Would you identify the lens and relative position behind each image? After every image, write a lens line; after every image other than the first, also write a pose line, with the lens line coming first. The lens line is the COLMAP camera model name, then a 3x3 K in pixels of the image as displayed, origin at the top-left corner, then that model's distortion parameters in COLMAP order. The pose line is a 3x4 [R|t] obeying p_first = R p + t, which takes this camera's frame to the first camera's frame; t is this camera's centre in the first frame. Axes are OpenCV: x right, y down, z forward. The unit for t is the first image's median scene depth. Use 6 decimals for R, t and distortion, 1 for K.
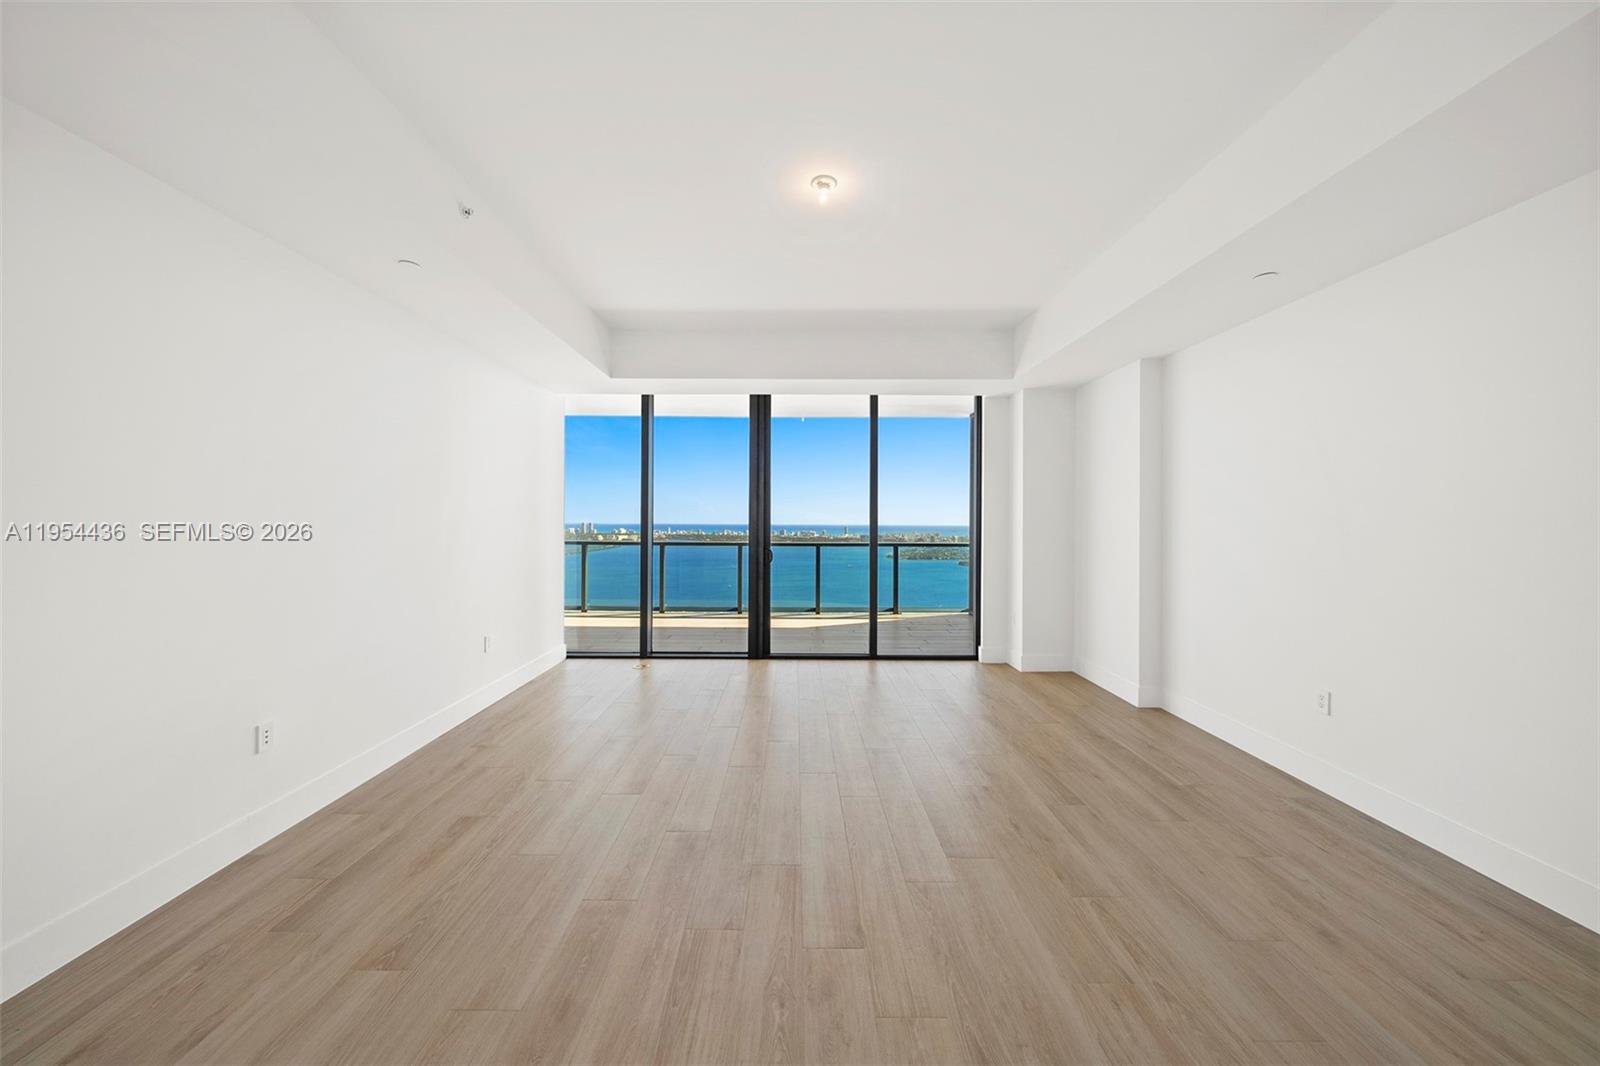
lens RADIAL K [[542.9, 0, 799.5], [0, 542.9, 530.3], [0, 0, 1]] dist [-0.004199, -0.000016]
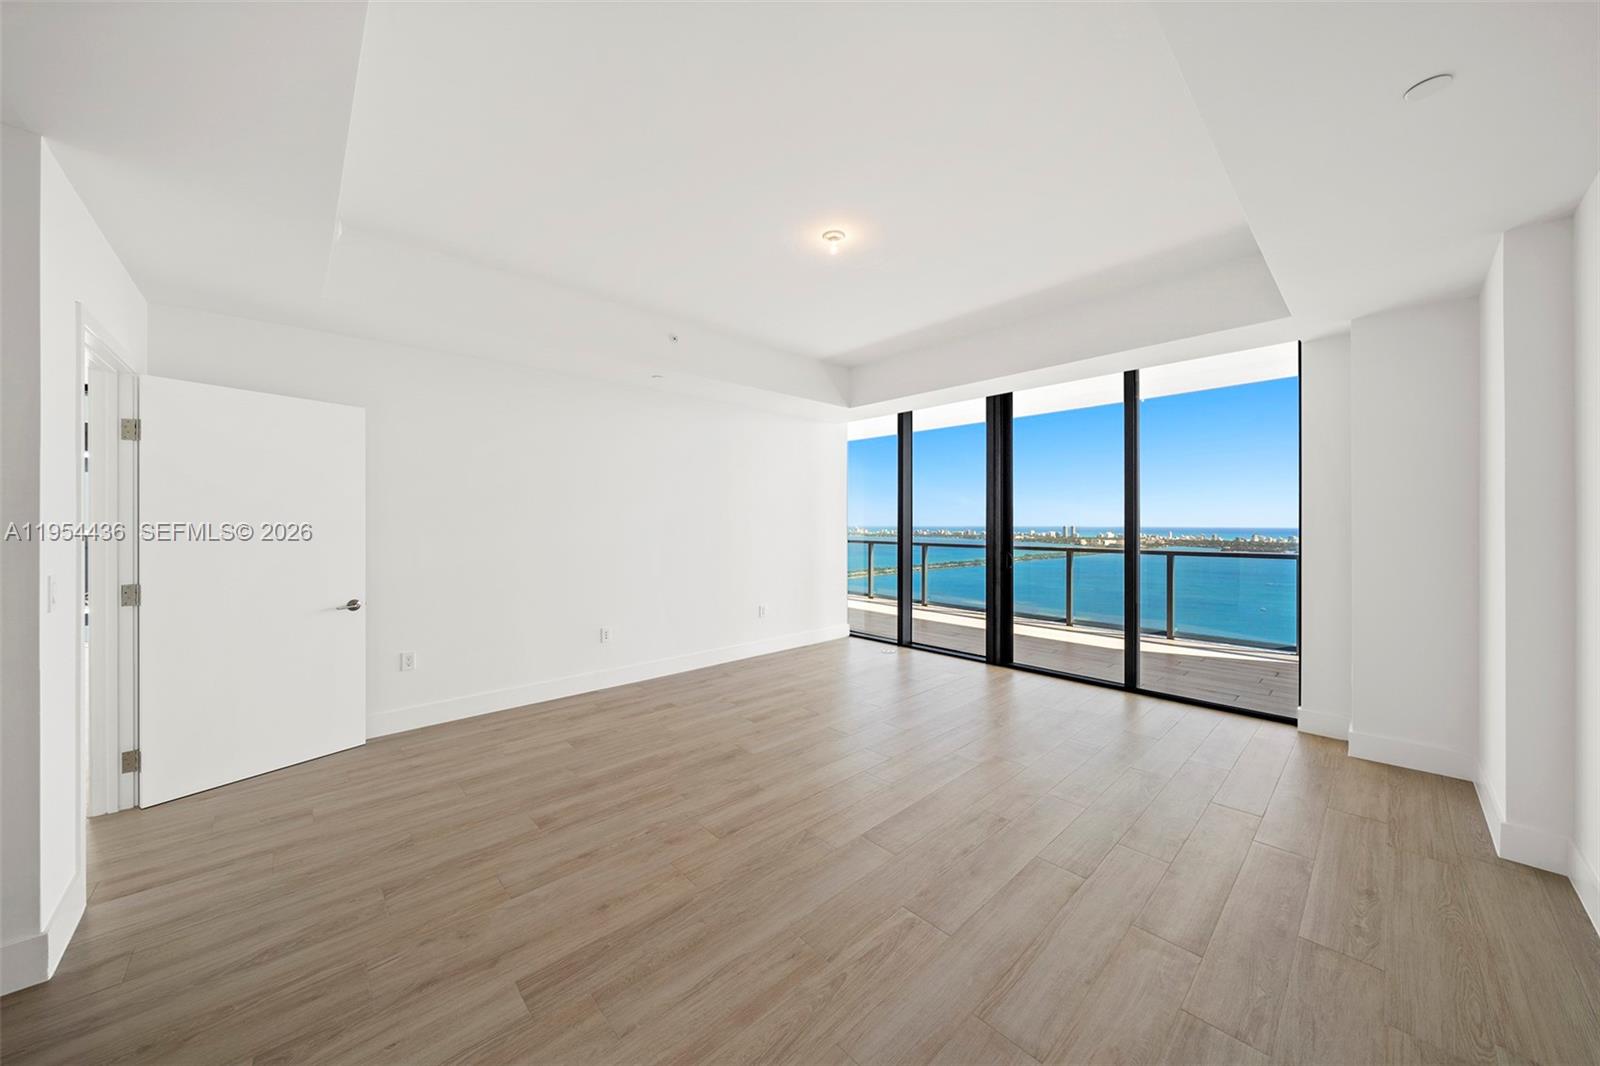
lens RADIAL K [[542.9, 0, 796.1], [0, 542.9, 527.9], [0, 0, 1]] dist [-0.004199, -0.000016]
pose [[0.680752, 0.001511, -0.732512, 0.398906], [-0.009957, 0.999925, -0.007190, -0.000069], [0.732446, 0.012189, 0.680716, 0.066101]]
